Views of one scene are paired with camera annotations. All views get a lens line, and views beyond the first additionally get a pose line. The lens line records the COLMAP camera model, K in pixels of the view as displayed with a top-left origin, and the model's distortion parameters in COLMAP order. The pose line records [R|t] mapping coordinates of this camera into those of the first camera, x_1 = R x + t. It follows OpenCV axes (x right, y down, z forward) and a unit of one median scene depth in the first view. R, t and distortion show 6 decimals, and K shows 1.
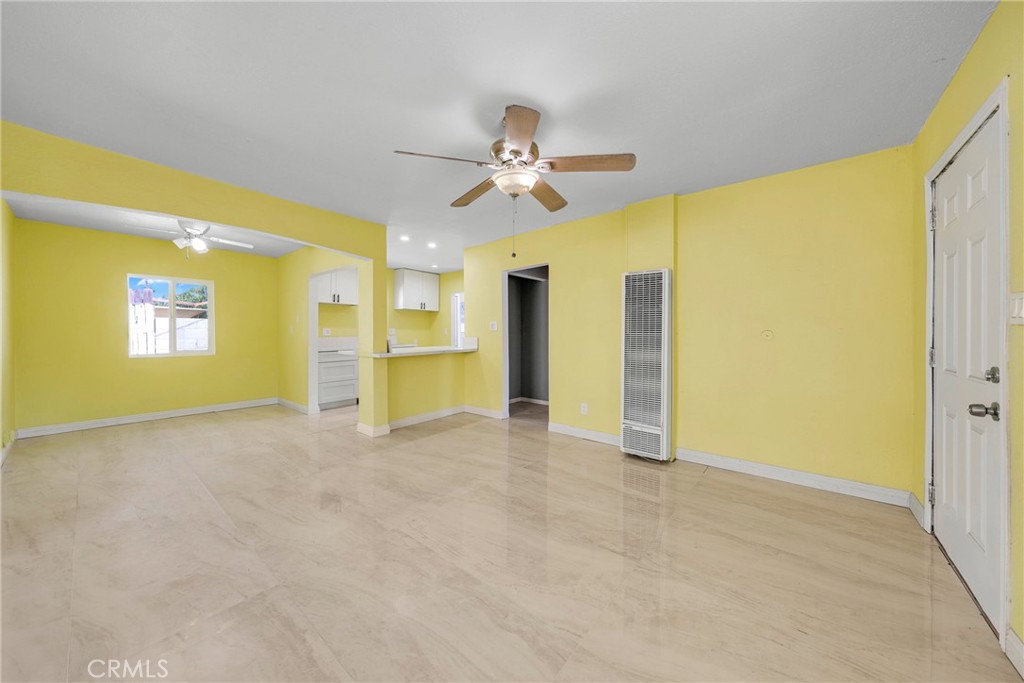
lens RADIAL K [[352.6, 0, 506.3], [0, 352.6, 328.8], [0, 0, 1]] dist [0.002563, -0.000766]
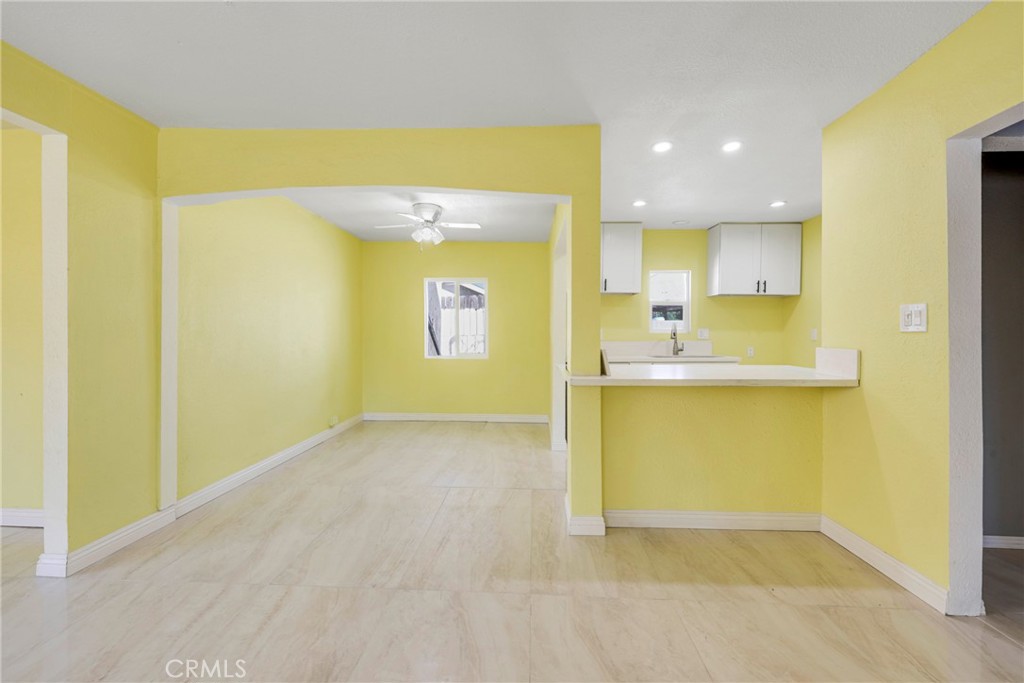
lens RADIAL K [[401.6, 0, 511.0], [0, 401.6, 335.7], [0, 0, 1]] dist [-0.000226, 0.000228]
pose [[0.600048, 0.004492, -0.799951, 0.046464], [0.004446, 0.999950, 0.008950, 0.005270], [0.799951, -0.008926, 0.599999, 0.546081]]
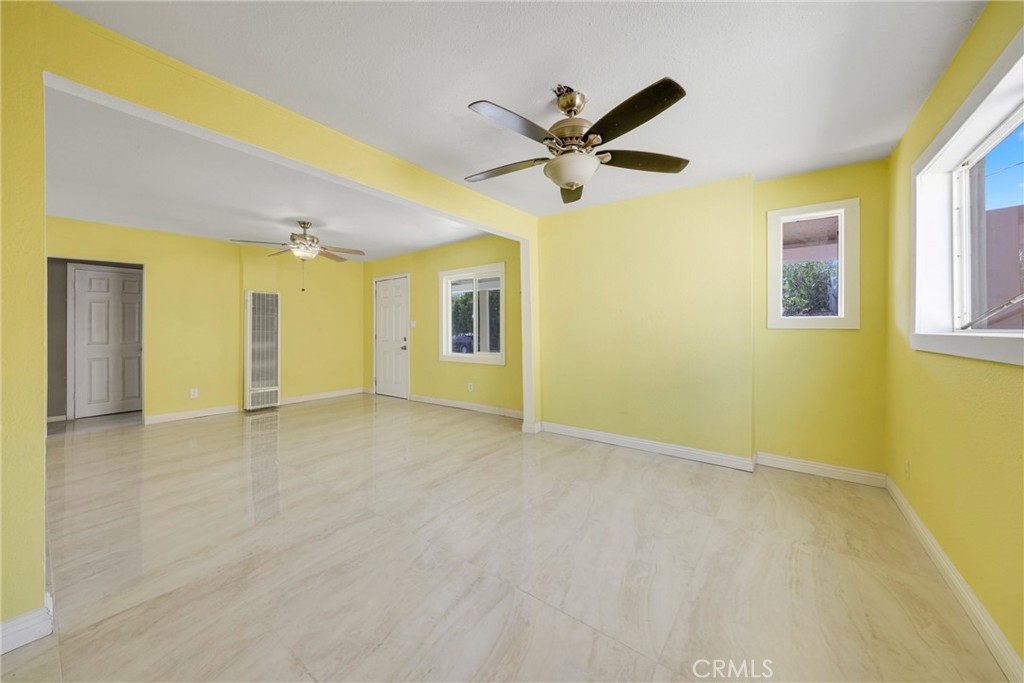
lens RADIAL K [[352.6, 0, 519.7], [0, 352.6, 328.2], [0, 0, 1]] dist [0.002563, -0.000766]
pose [[-0.050291, 0.010513, 0.998679, -1.001364], [0.000631, 0.999945, -0.010494, 0.013843], [-0.998734, 0.000103, -0.050294, -0.056463]]
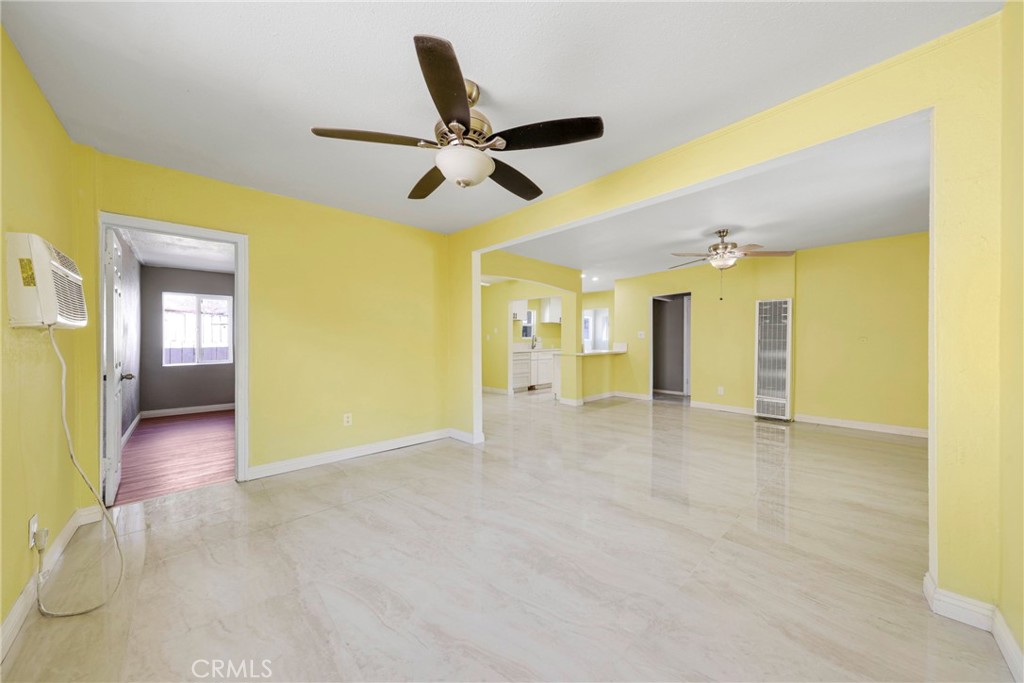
lens RADIAL K [[346.6, 0, 511.5], [0, 346.6, 342.4], [0, 0, 1]] dist [0.006619, 0.000890]
pose [[0.993537, 0.002892, -0.113471, -0.467597], [-0.001618, 0.999935, 0.011313, 0.006897], [0.113496, -0.011056, 0.993477, -0.531876]]
